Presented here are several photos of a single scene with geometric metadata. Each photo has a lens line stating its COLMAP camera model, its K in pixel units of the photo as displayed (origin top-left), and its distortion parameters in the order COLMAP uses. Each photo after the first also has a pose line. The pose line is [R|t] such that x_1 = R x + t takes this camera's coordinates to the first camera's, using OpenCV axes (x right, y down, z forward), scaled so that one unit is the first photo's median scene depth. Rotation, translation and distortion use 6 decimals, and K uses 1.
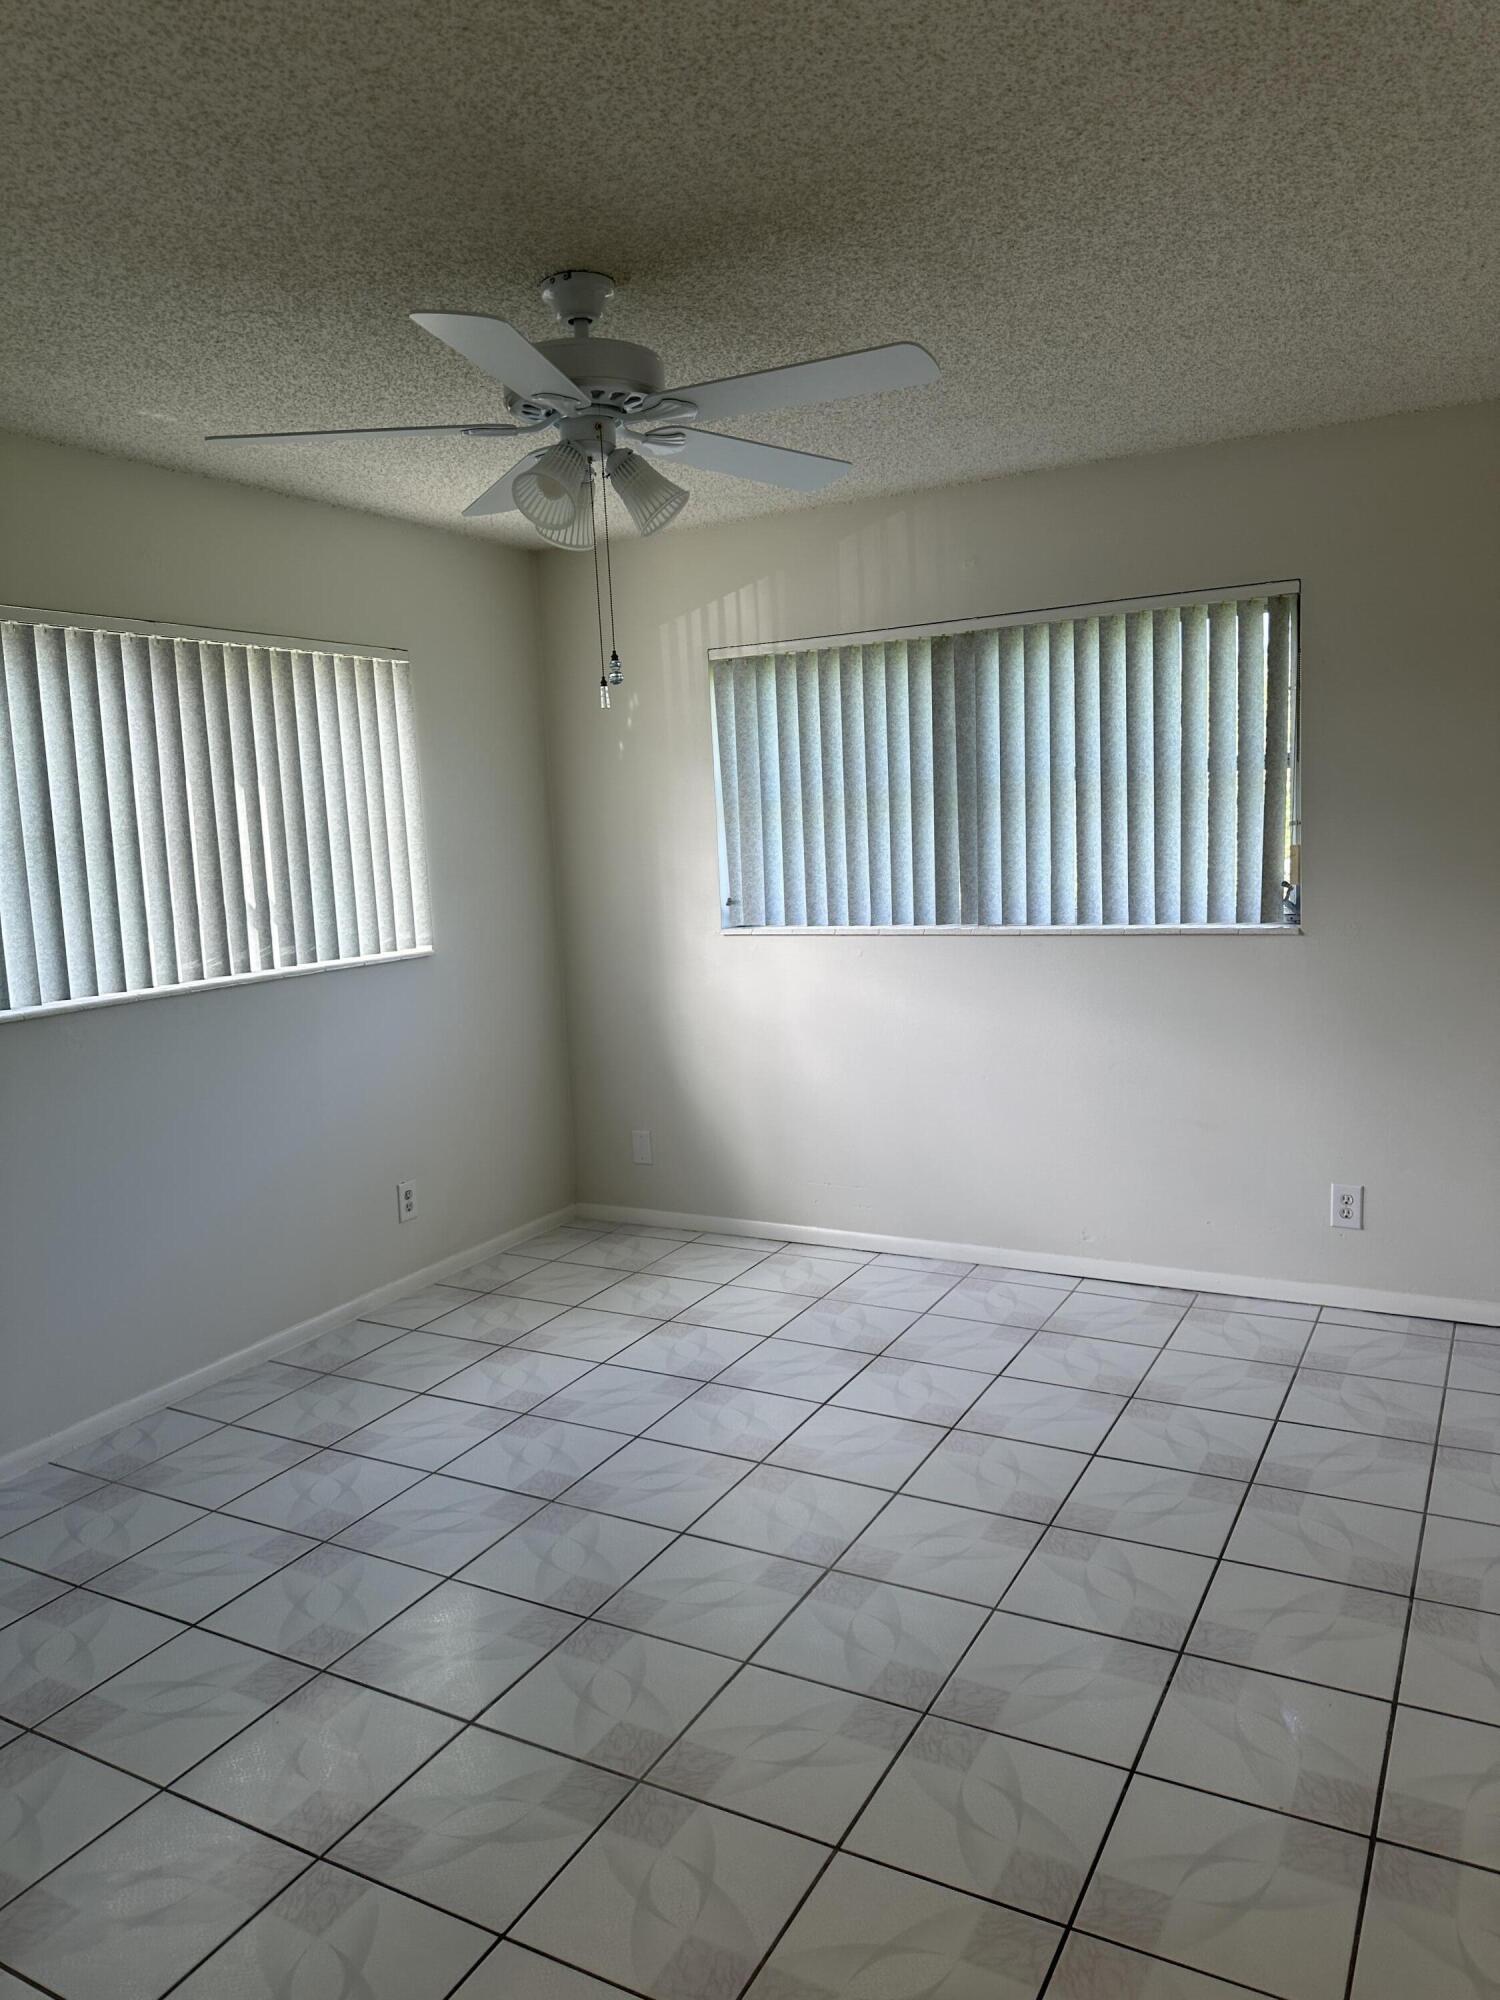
lens RADIAL K [[1420.4, 0, 750.0], [0, 1420.4, 1000.0], [0, 0, 1]] dist [0.043750, -0.054614]
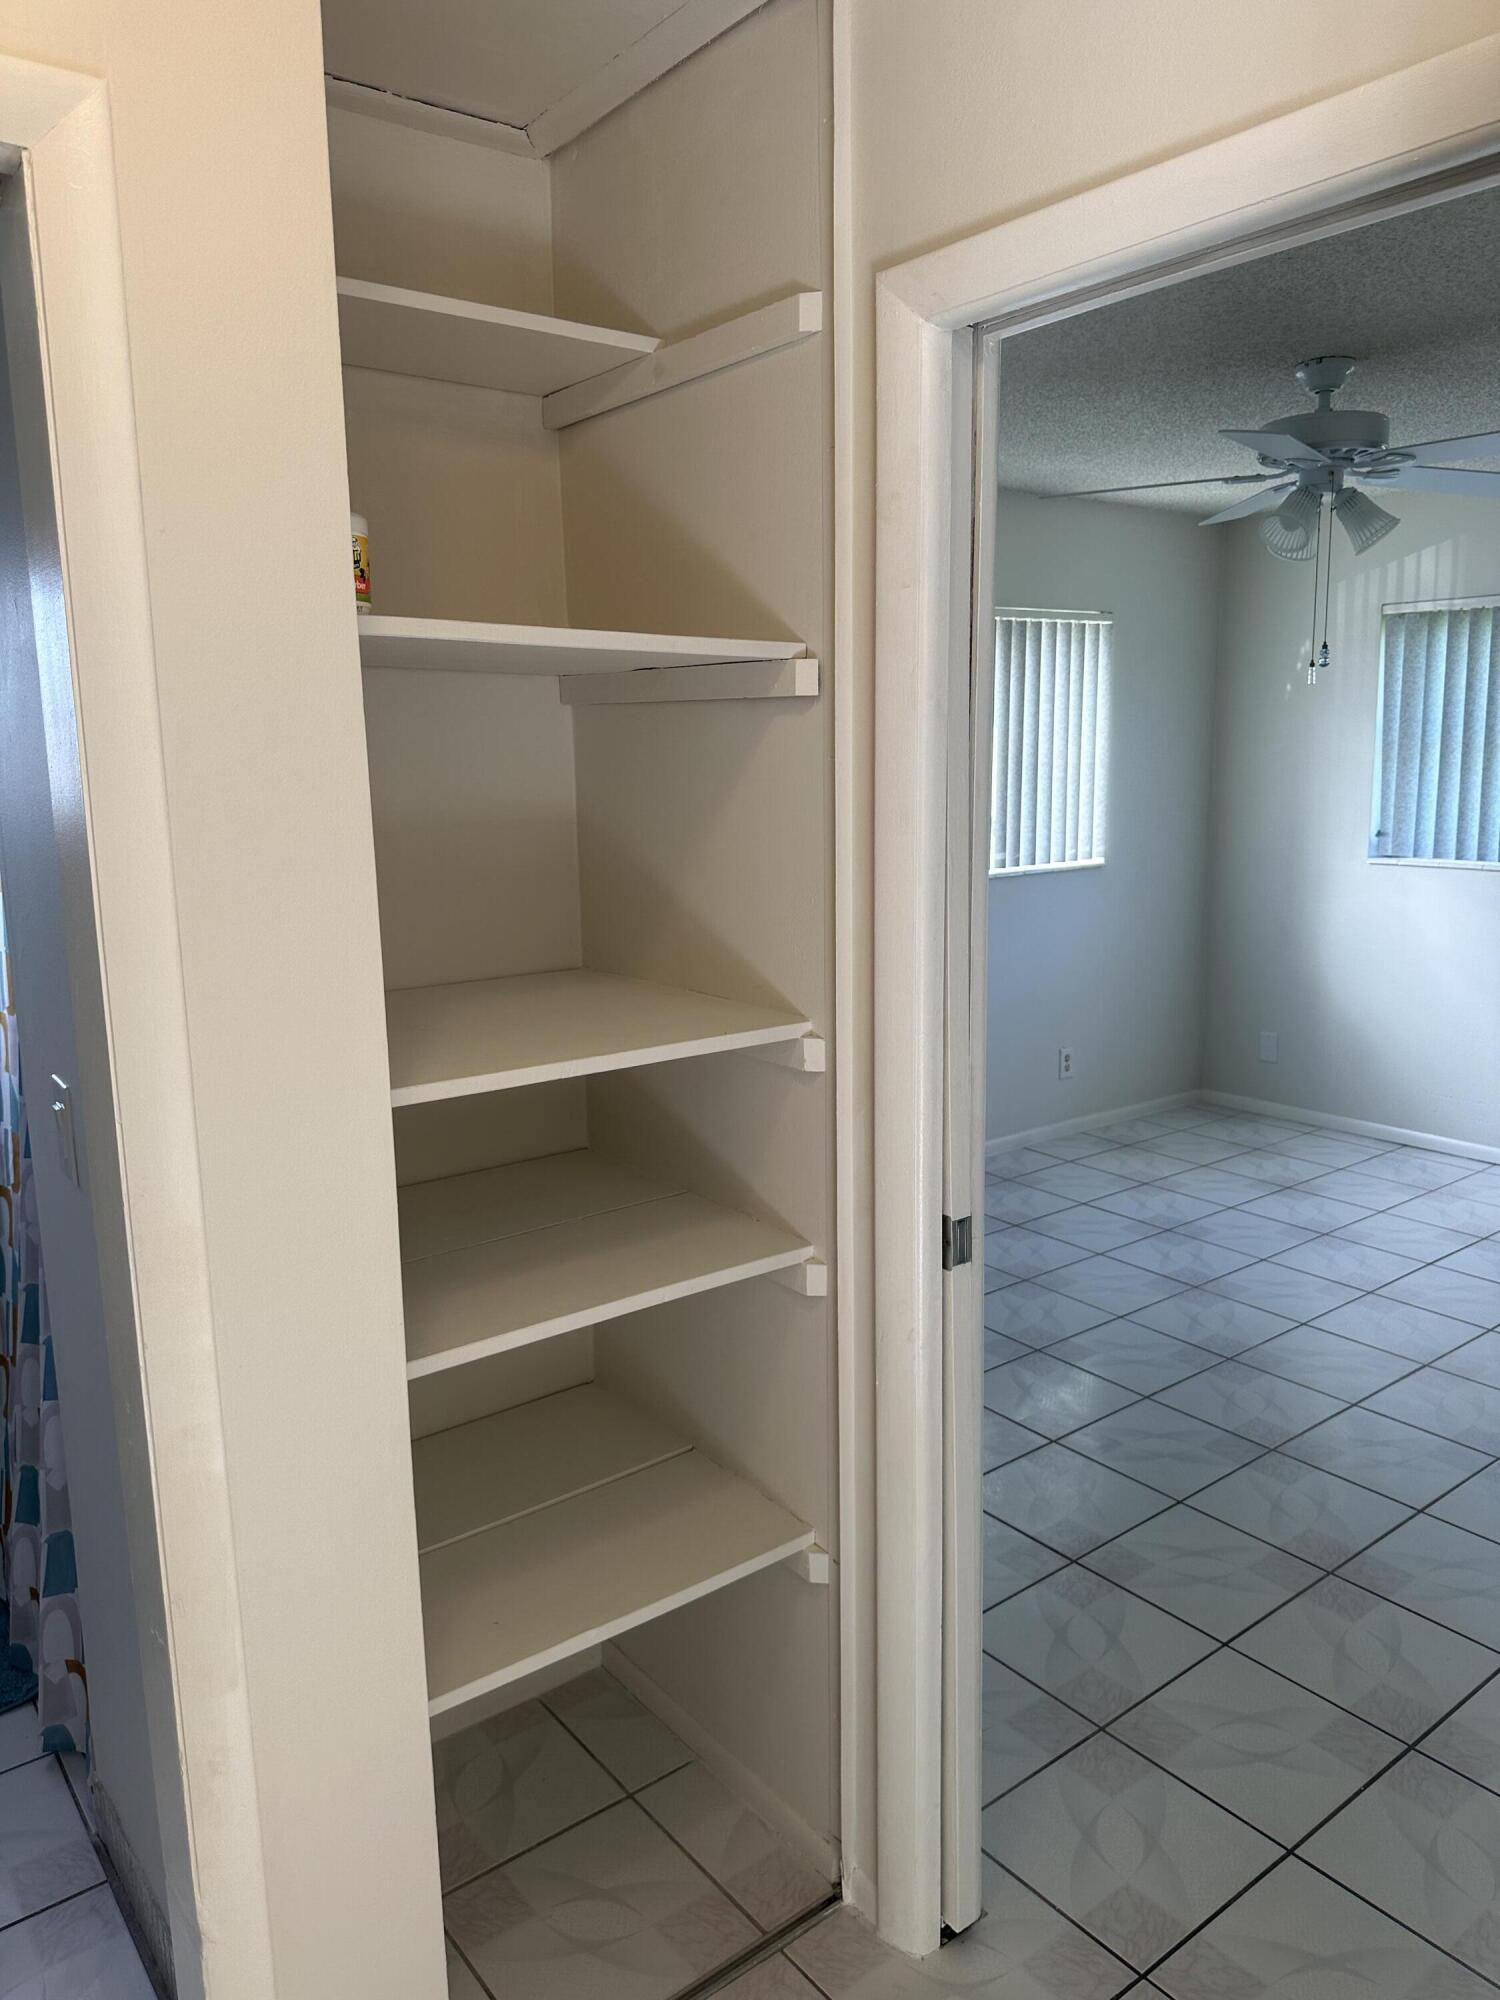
lens RADIAL K [[1434.5, 0, 685.8], [0, 1434.5, 994.5], [0, 0, 1]] dist [0.077672, -0.179221]
pose [[0.905159, 0.098521, -0.413498, -0.027958], [-0.074001, 0.994438, 0.074946, 0.012244], [0.418582, -0.037239, 0.907415, -0.280236]]
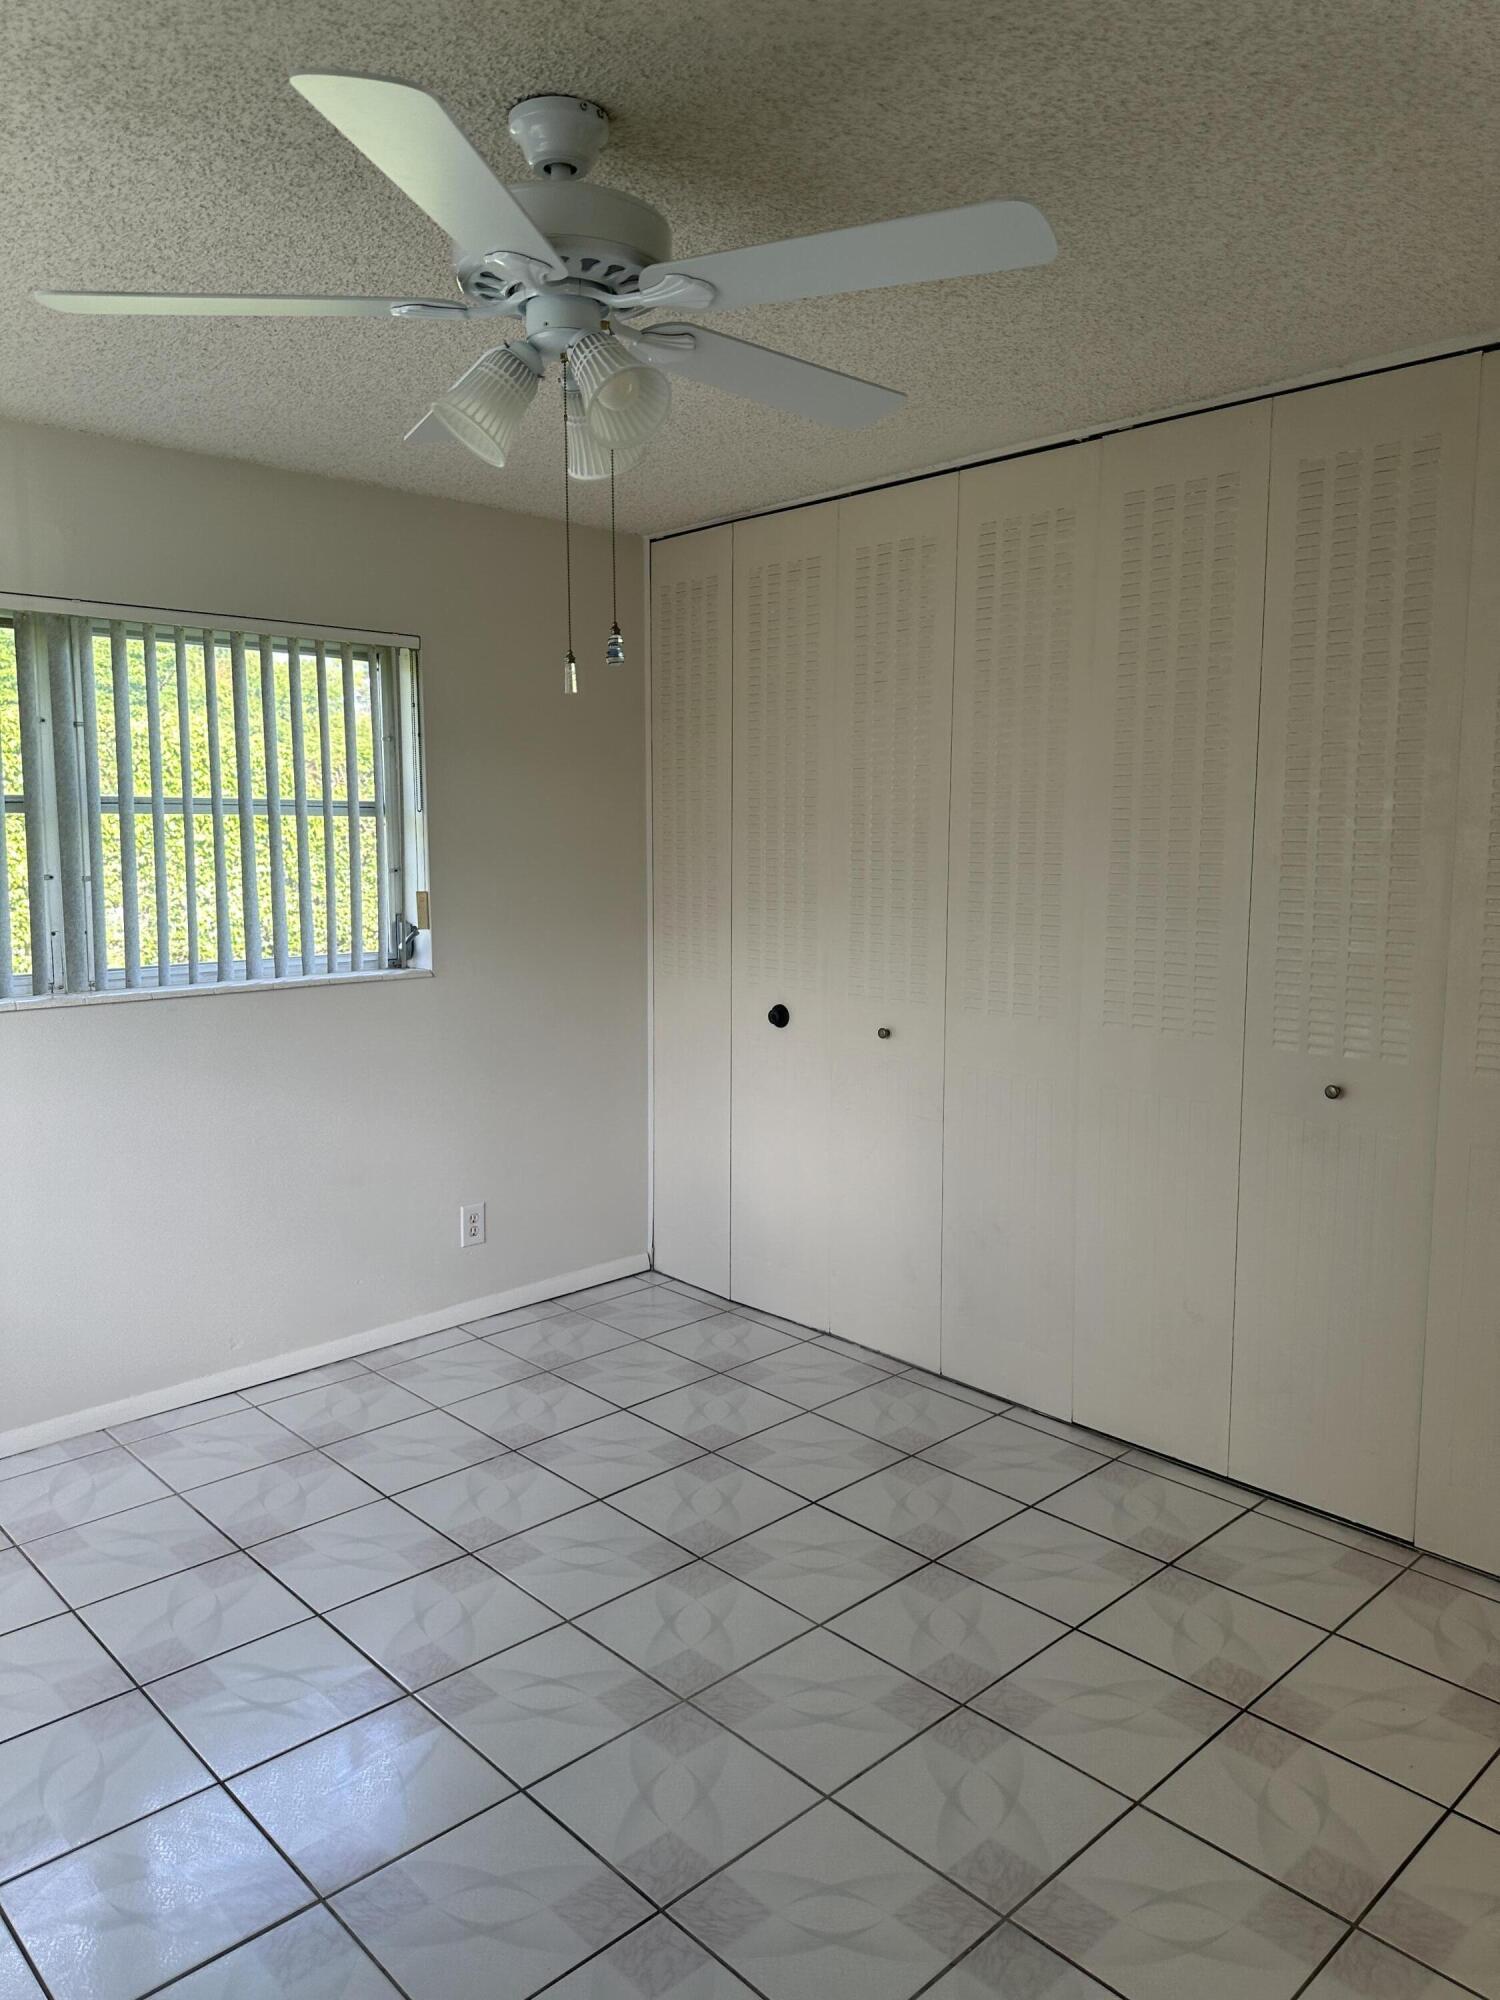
lens RADIAL K [[1420.4, 0, 750.0], [0, 1420.4, 1000.0], [0, 0, 1]] dist [0.043750, -0.054614]
pose [[0.302106, -0.076397, 0.950208, -0.489419], [0.115410, 0.992383, 0.043095, -0.042000], [-0.946263, 0.096644, 0.308621, 0.432044]]
